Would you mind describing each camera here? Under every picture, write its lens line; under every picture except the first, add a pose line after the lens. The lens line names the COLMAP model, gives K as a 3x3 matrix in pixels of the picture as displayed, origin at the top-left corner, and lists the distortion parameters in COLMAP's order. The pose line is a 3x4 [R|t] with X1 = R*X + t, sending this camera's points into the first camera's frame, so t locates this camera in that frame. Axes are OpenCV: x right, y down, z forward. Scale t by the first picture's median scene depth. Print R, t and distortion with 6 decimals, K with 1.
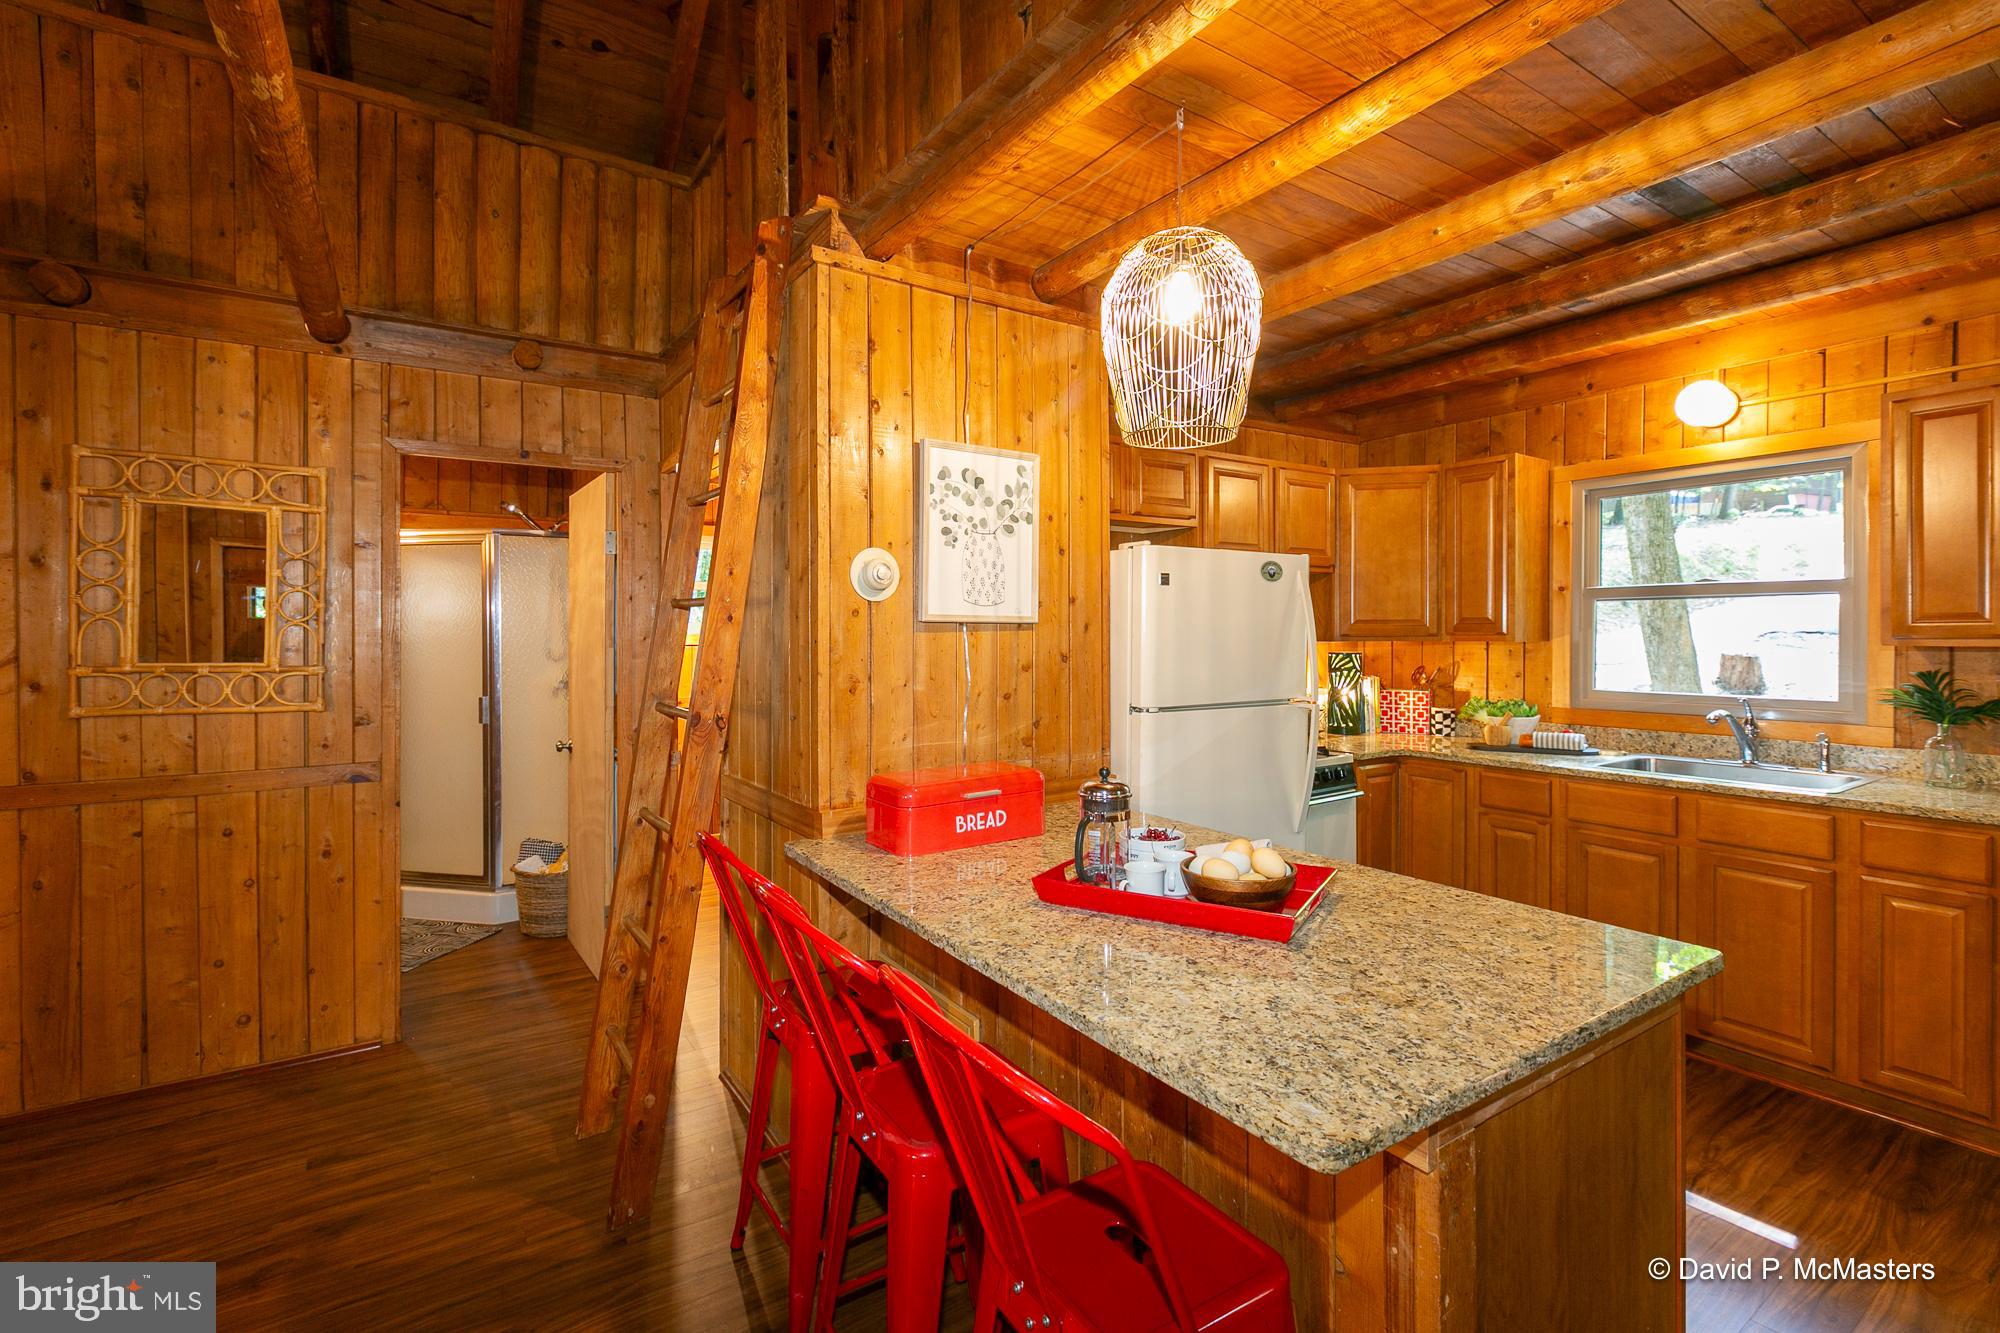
lens RADIAL K [[901.9, 0, 1006.9], [0, 901.9, 638.8], [0, 0, 1]] dist [-0.001701, 0.000319]
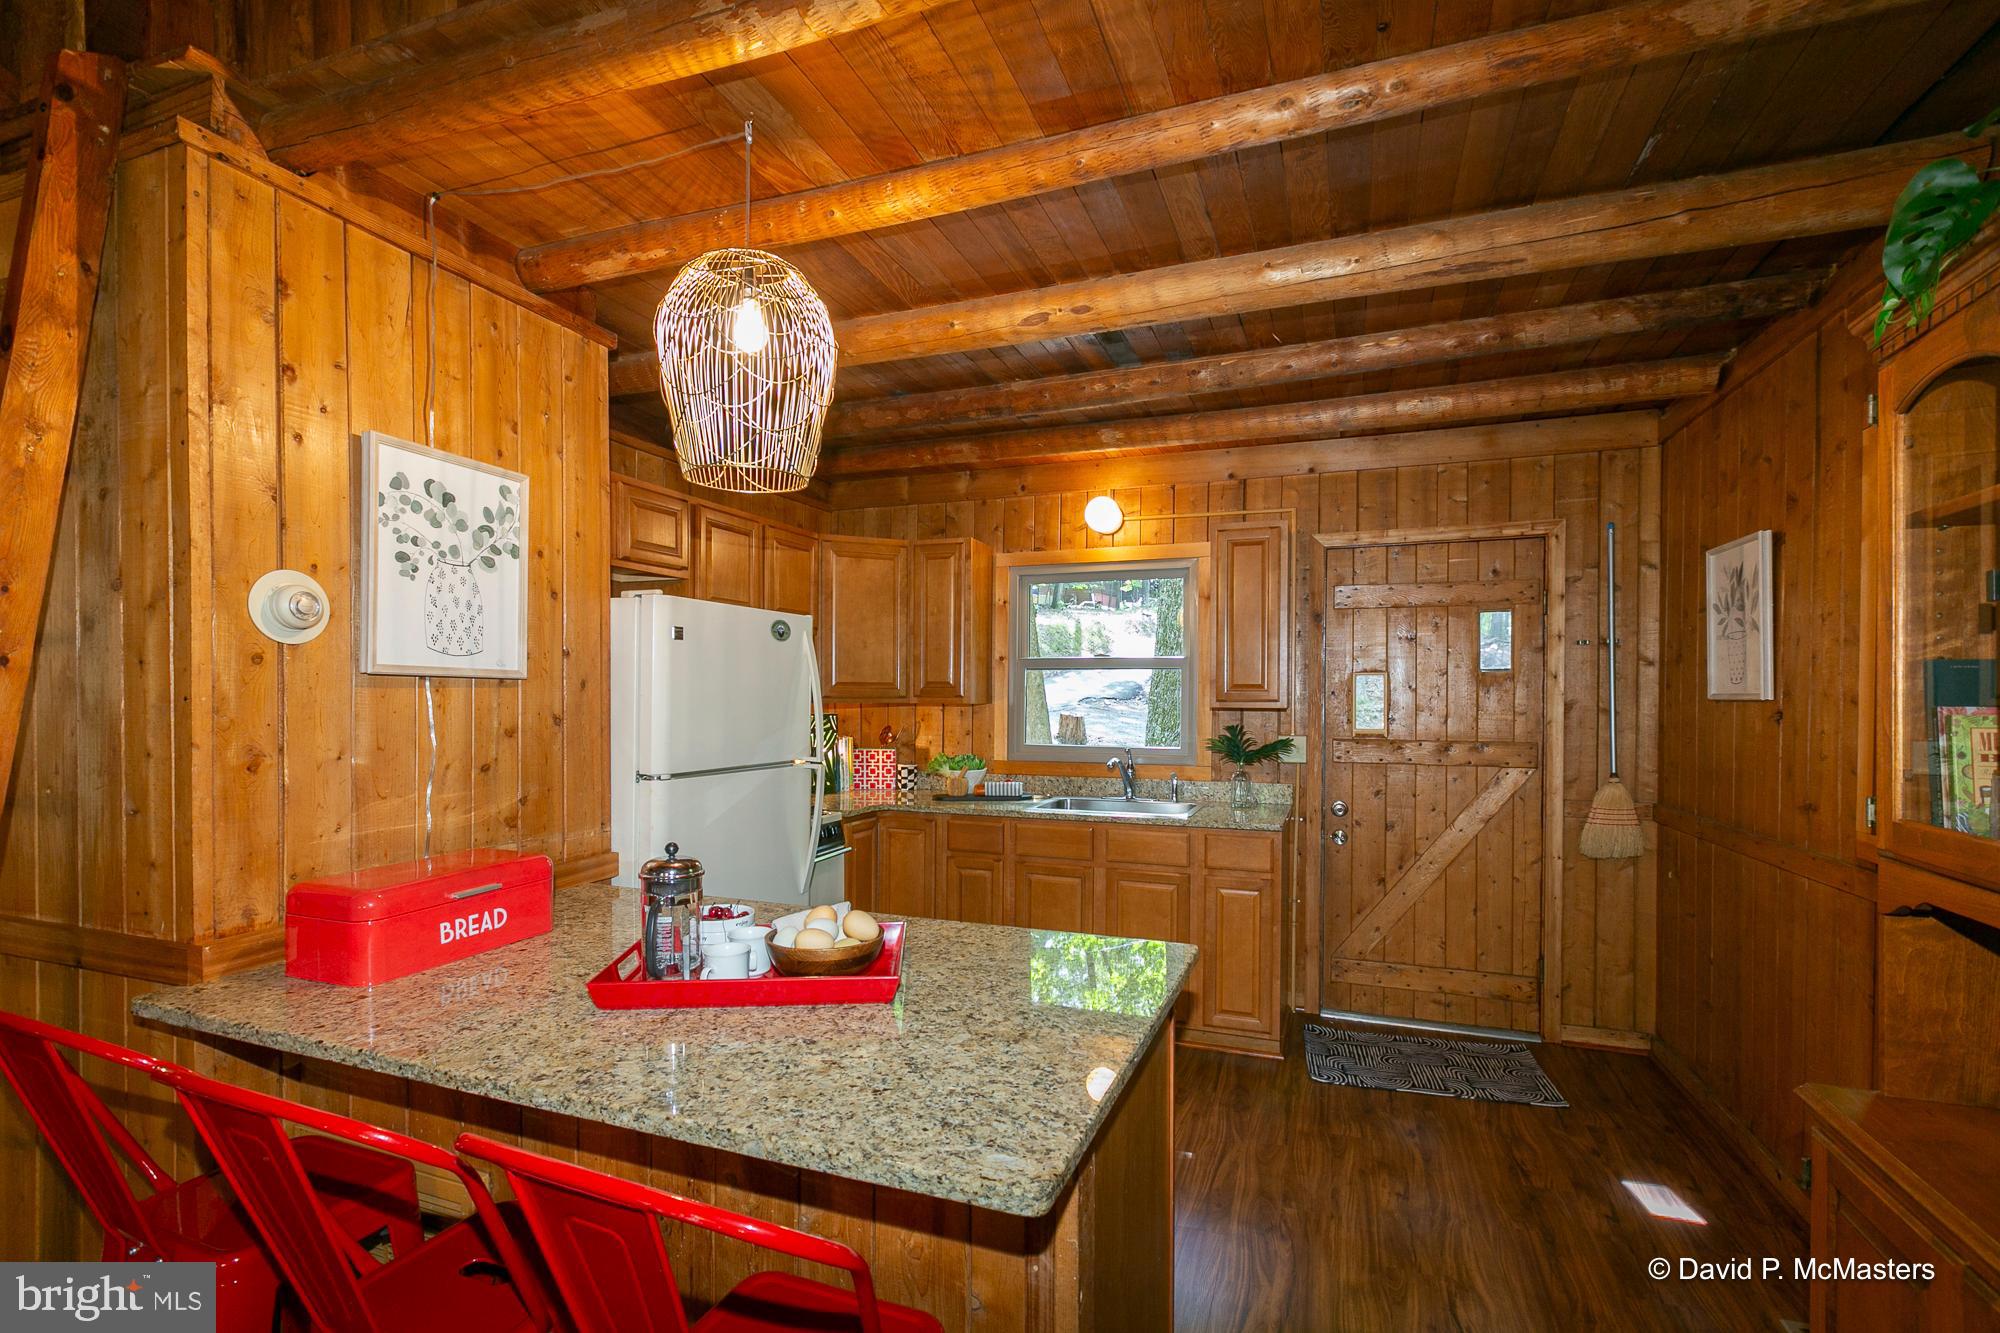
lens RADIAL K [[905.3, 0, 1004.7], [0, 905.3, 713.0], [0, 0, 1]] dist [0.002173, 0.000113]
pose [[0.812213, -0.002560, 0.583356, -0.094493], [-0.004949, 0.999924, 0.011279, 0.002605], [-0.583341, -0.012048, 0.812138, 0.064286]]
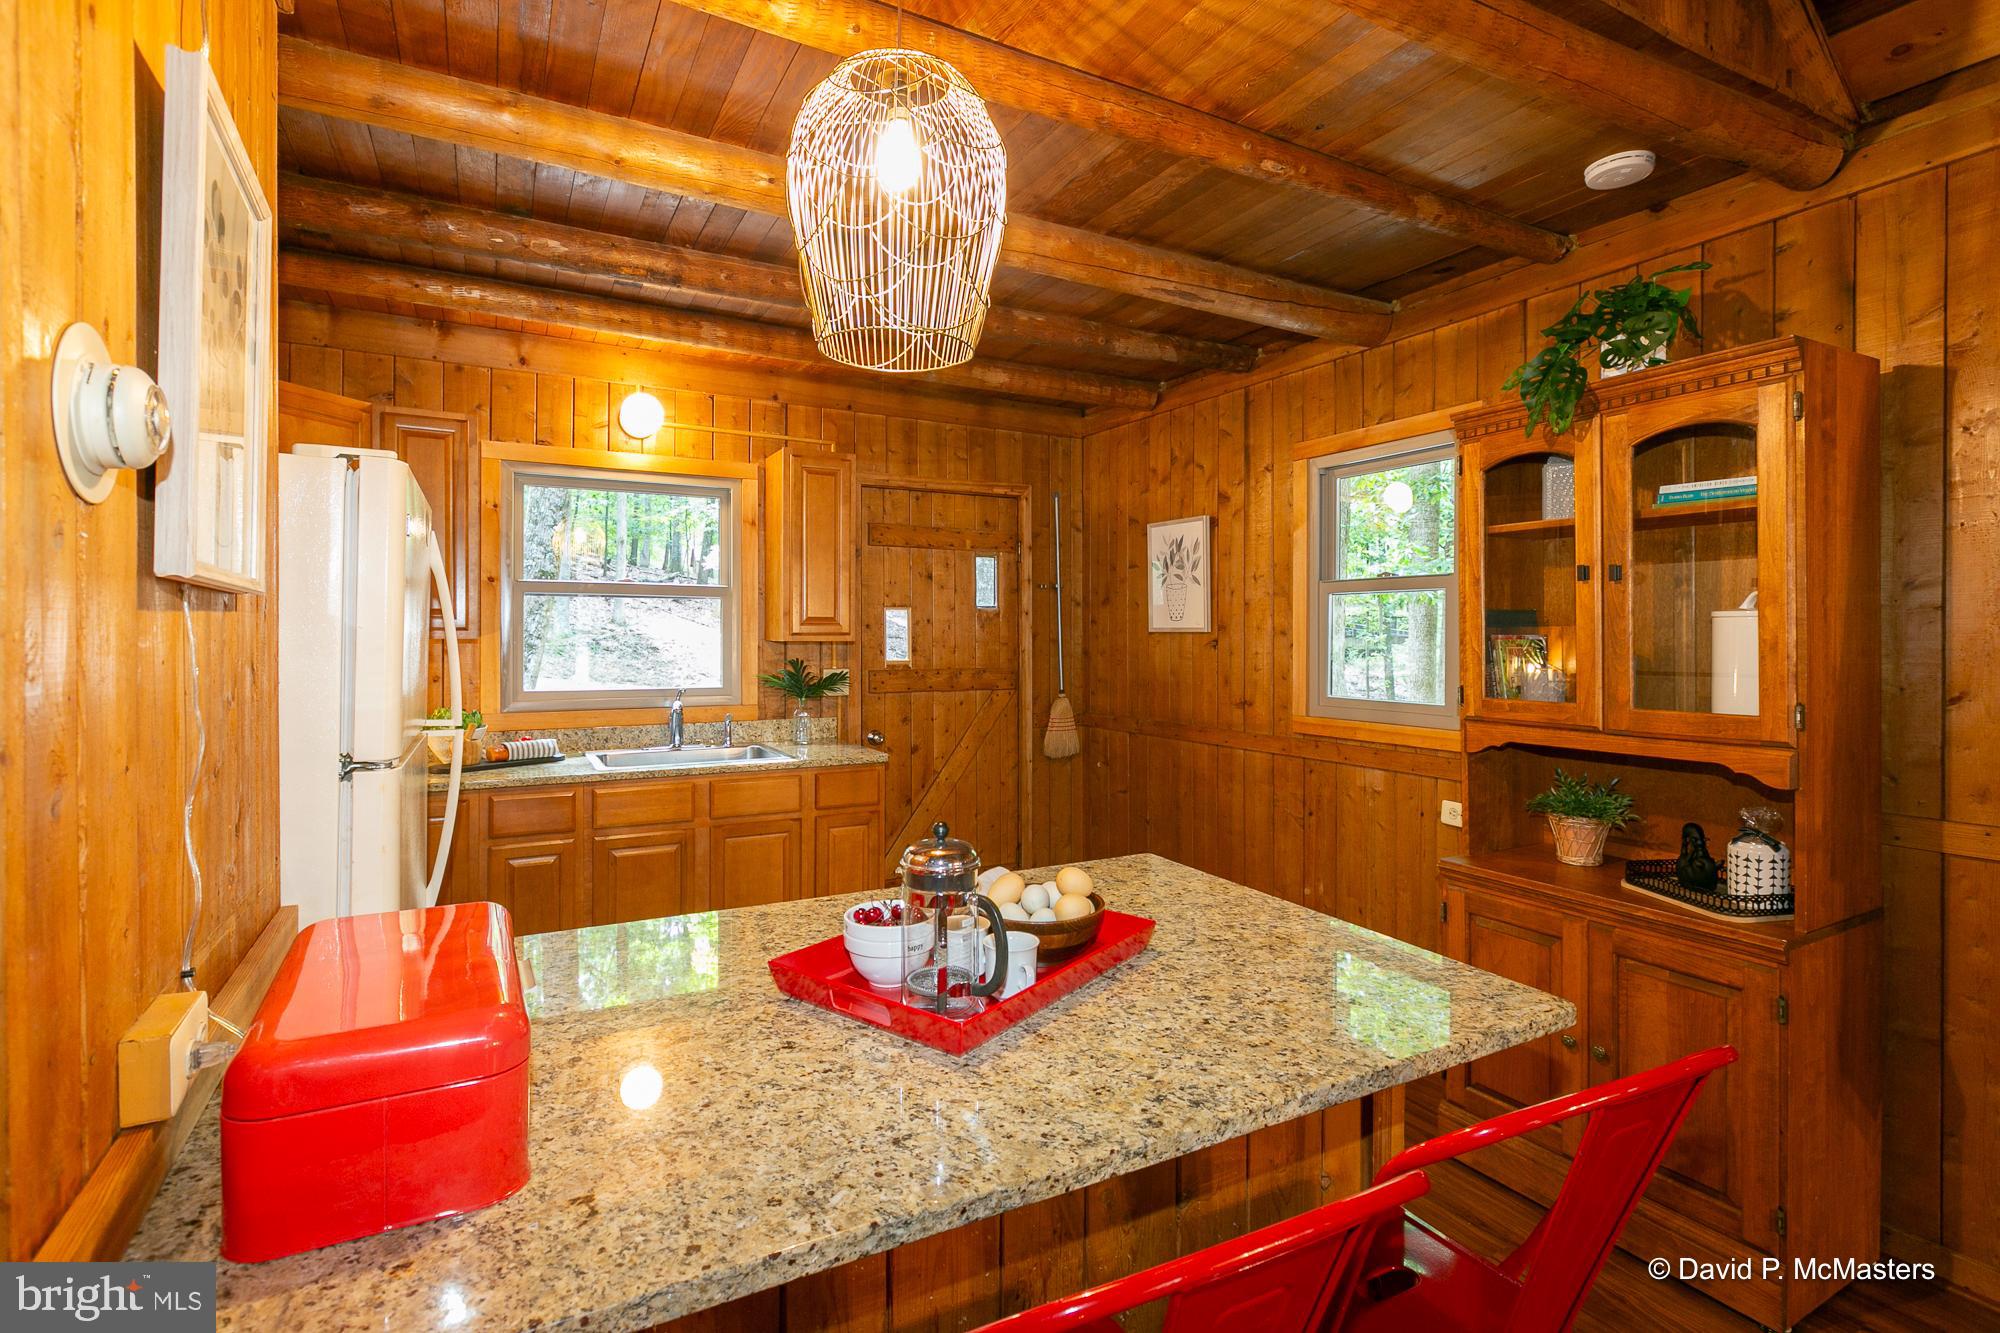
lens RADIAL K [[956.6, 0, 1007.3], [0, 956.6, 641.4], [0, 0, 1]] dist [-0.002415, 0.000018]
pose [[0.083438, -0.003918, 0.996505, -0.390028], [0.002044, 0.999991, 0.003761, 0.003916], [-0.996511, 0.001723, 0.083445, 0.588504]]
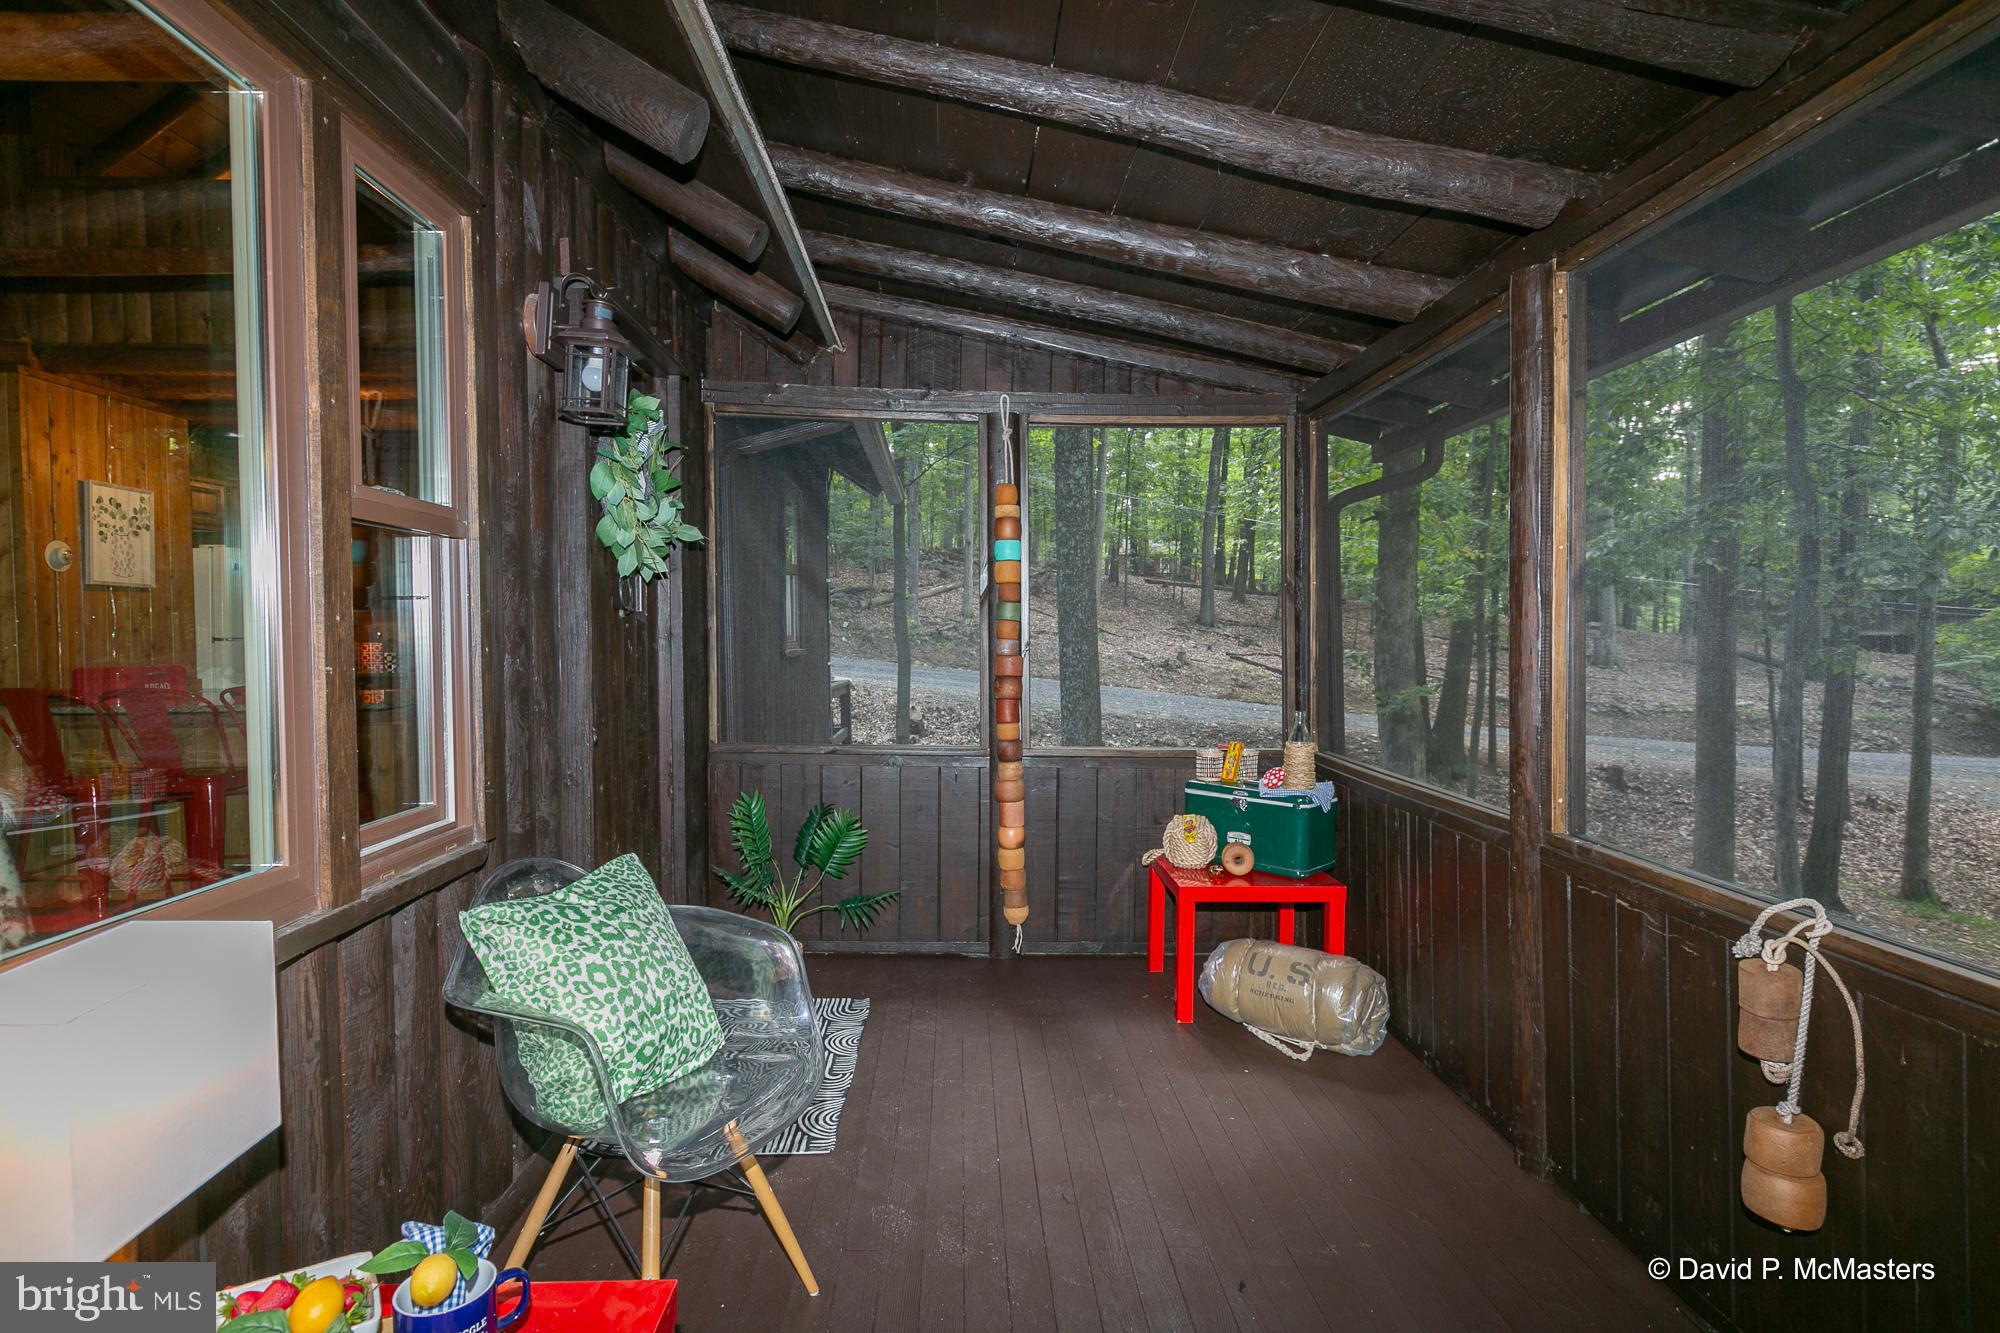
lens RADIAL K [[1027.9, 0, 1000.0], [0, 1027.9, 666.5], [0, 0, 1]] dist [0.001185, -0.000042]
pose [[0.536562, -0.031450, 0.843275, -0.764658], [0.011233, 0.999483, 0.030128, 0.090981], [-0.843786, -0.006693, 0.536638, -1.428505]]
